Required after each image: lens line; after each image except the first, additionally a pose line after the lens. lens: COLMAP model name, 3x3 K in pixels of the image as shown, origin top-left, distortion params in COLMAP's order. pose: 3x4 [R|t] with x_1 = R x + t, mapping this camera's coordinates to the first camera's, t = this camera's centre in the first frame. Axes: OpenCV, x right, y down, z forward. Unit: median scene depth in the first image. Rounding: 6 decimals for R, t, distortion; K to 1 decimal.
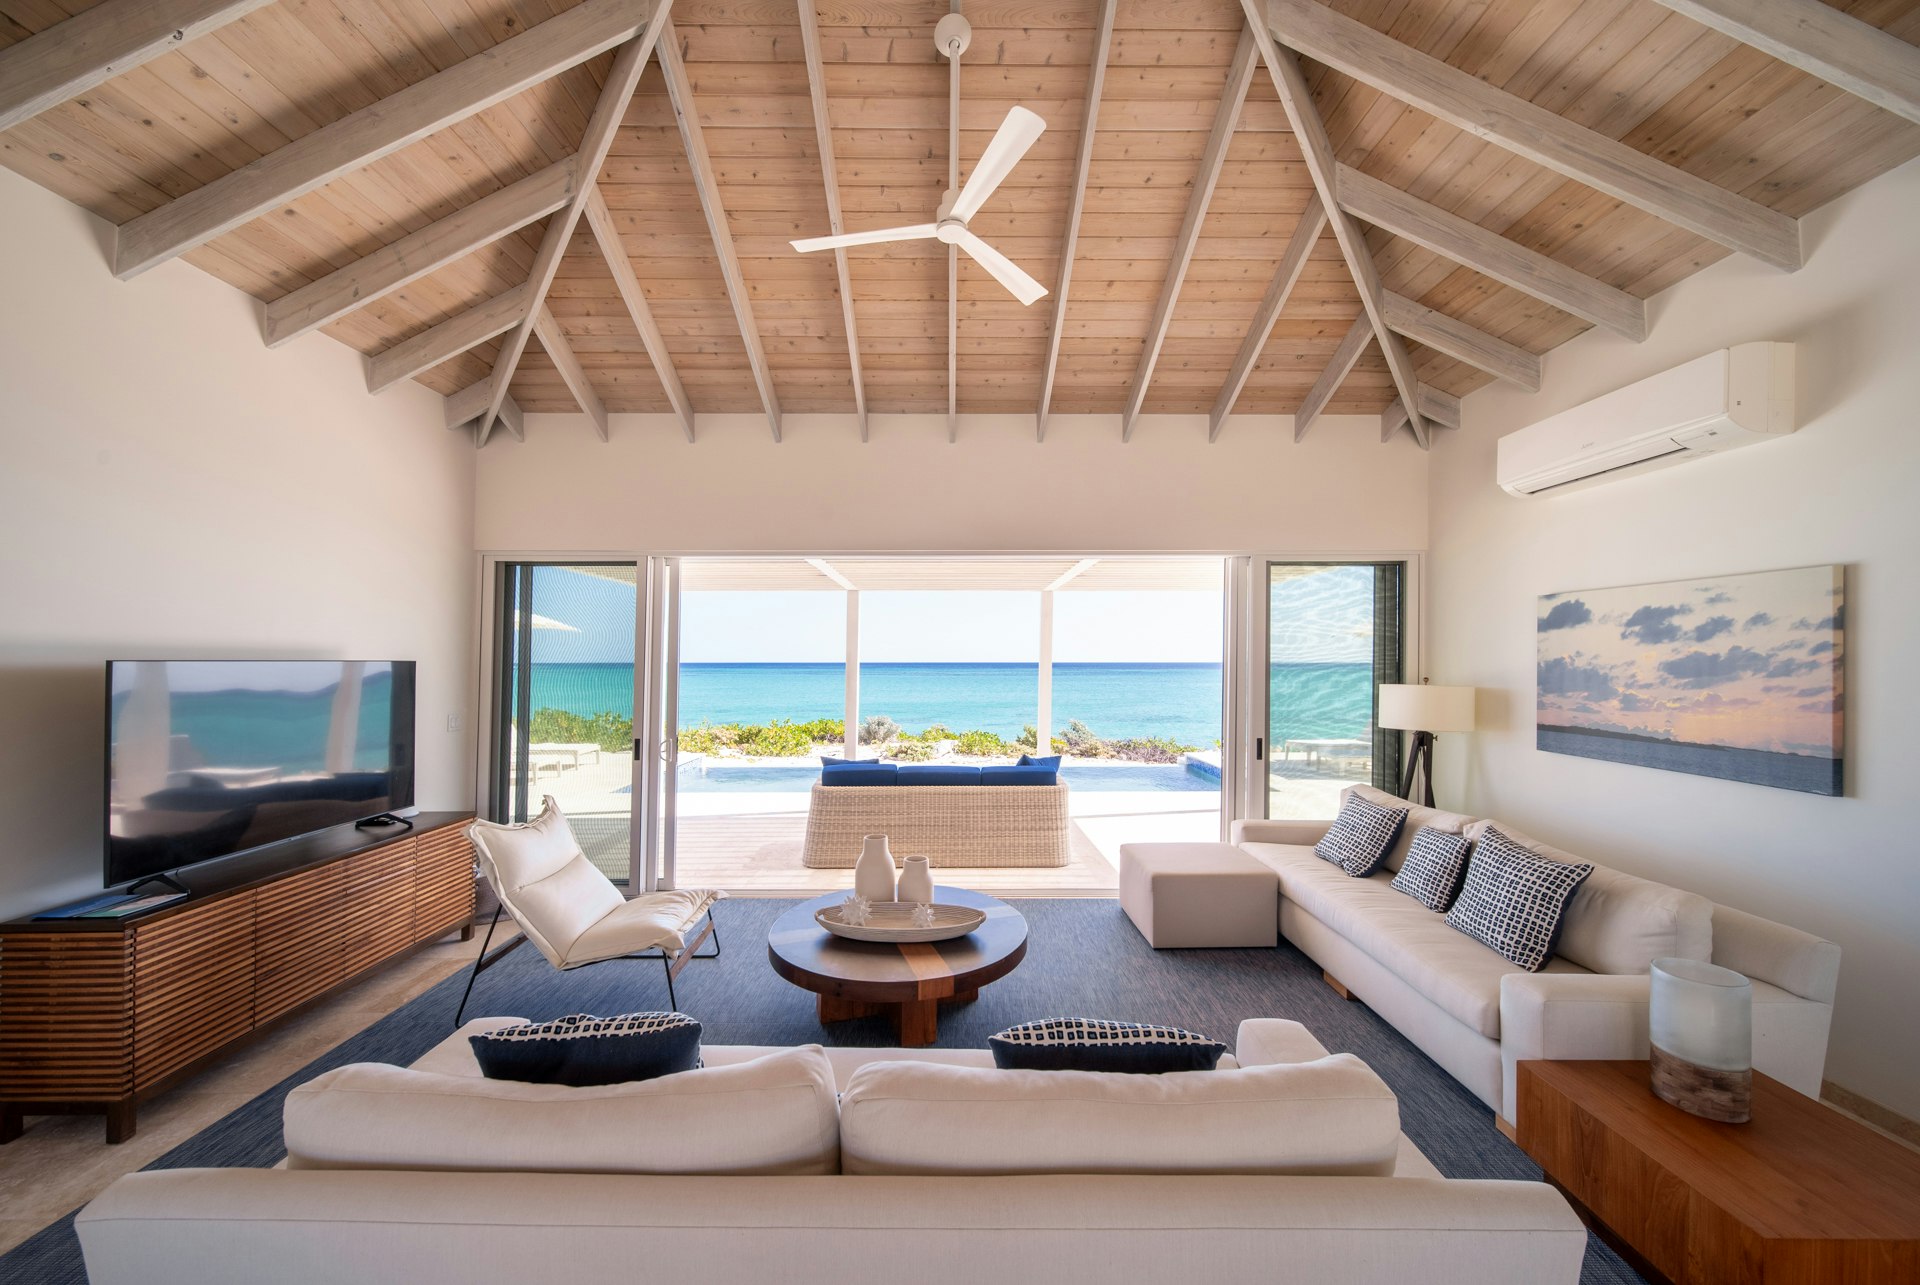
lens RADIAL K [[709.1, 0, 958.9], [0, 709.1, 659.4], [0, 0, 1]] dist [0.013752, -0.000139]
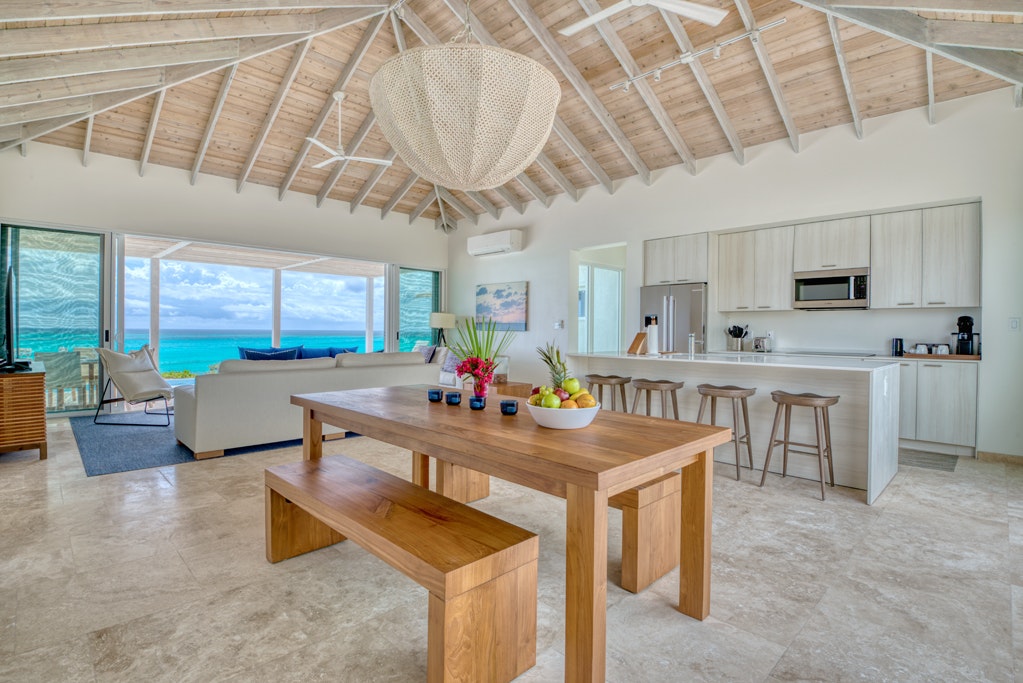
lens RADIAL K [[496.5, 0, 511.5], [0, 496.5, 341.5], [0, 0, 1]] dist [-0.000354, -0.000159]
pose [[0.717062, -0.008995, 0.696952, -0.679172], [-0.012649, 0.999584, 0.025914, 0.109529], [-0.696895, -0.027397, 0.716650, -0.774266]]
